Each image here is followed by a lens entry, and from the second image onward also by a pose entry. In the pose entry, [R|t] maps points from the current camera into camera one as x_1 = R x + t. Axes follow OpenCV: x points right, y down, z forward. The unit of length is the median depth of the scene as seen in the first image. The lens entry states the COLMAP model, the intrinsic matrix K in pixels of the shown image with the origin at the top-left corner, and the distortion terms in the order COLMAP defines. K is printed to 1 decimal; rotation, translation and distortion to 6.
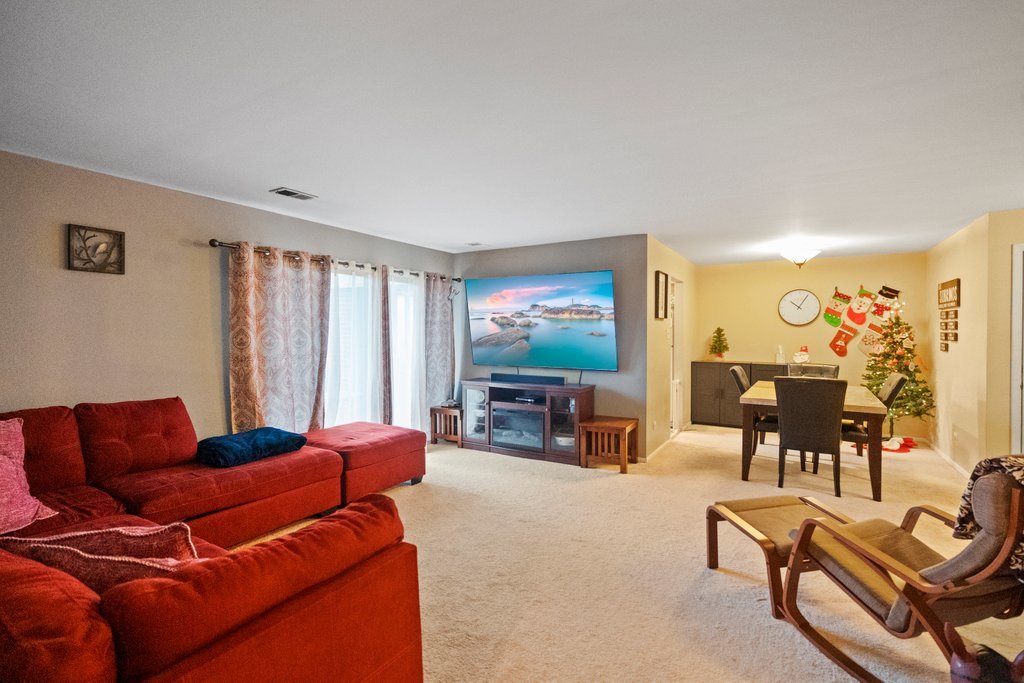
lens RADIAL K [[467.6, 0, 510.2], [0, 467.6, 336.1], [0, 0, 1]] dist [-0.003294, -0.000039]
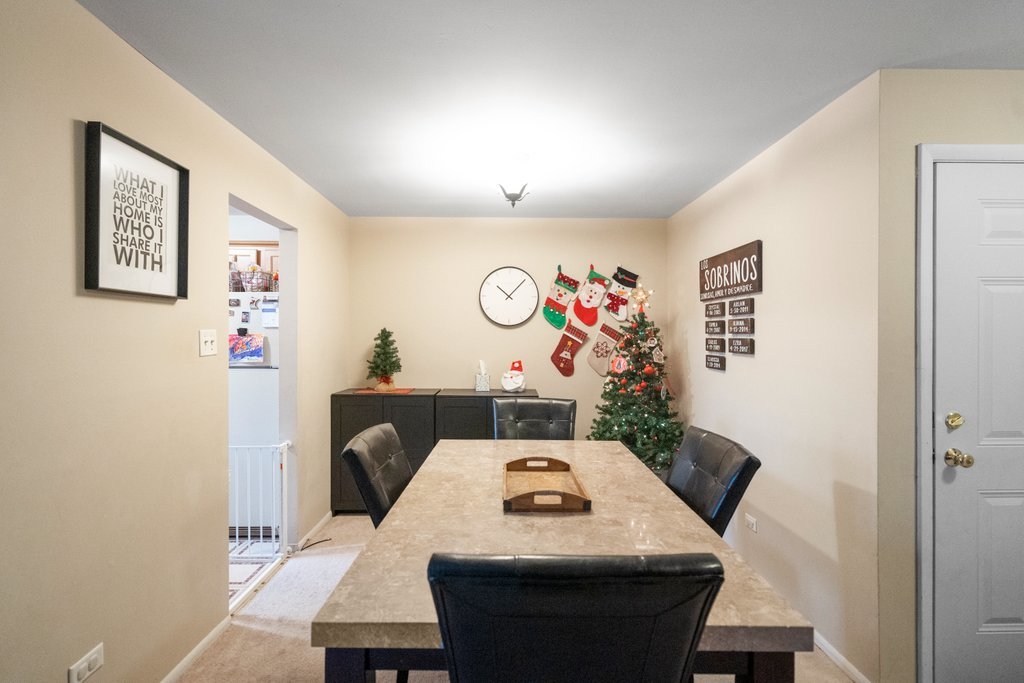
lens RADIAL K [[465.0, 0, 512.0], [0, 465.0, 341.5], [0, 0, 1]] dist [-0.005520, 0.000832]
pose [[0.841367, -0.005154, 0.540439, 0.319183], [0.004066, 0.999987, 0.003206, -0.005513], [-0.540449, -0.000500, 0.841377, 0.530694]]
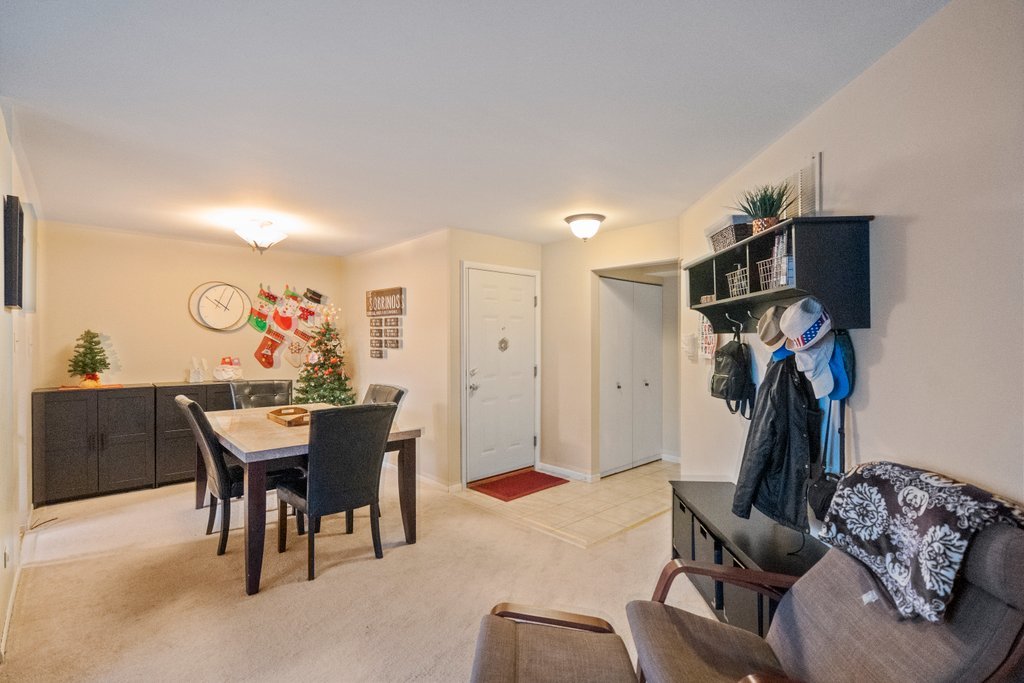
lens RADIAL K [[467.6, 0, 510.2], [0, 467.6, 336.1], [0, 0, 1]] dist [-0.003294, -0.000039]
pose [[0.261249, 0.007384, 0.965243, 0.017260], [0.004436, 0.999951, -0.008851, -0.003991], [-0.965261, 0.006594, 0.261204, 0.377249]]
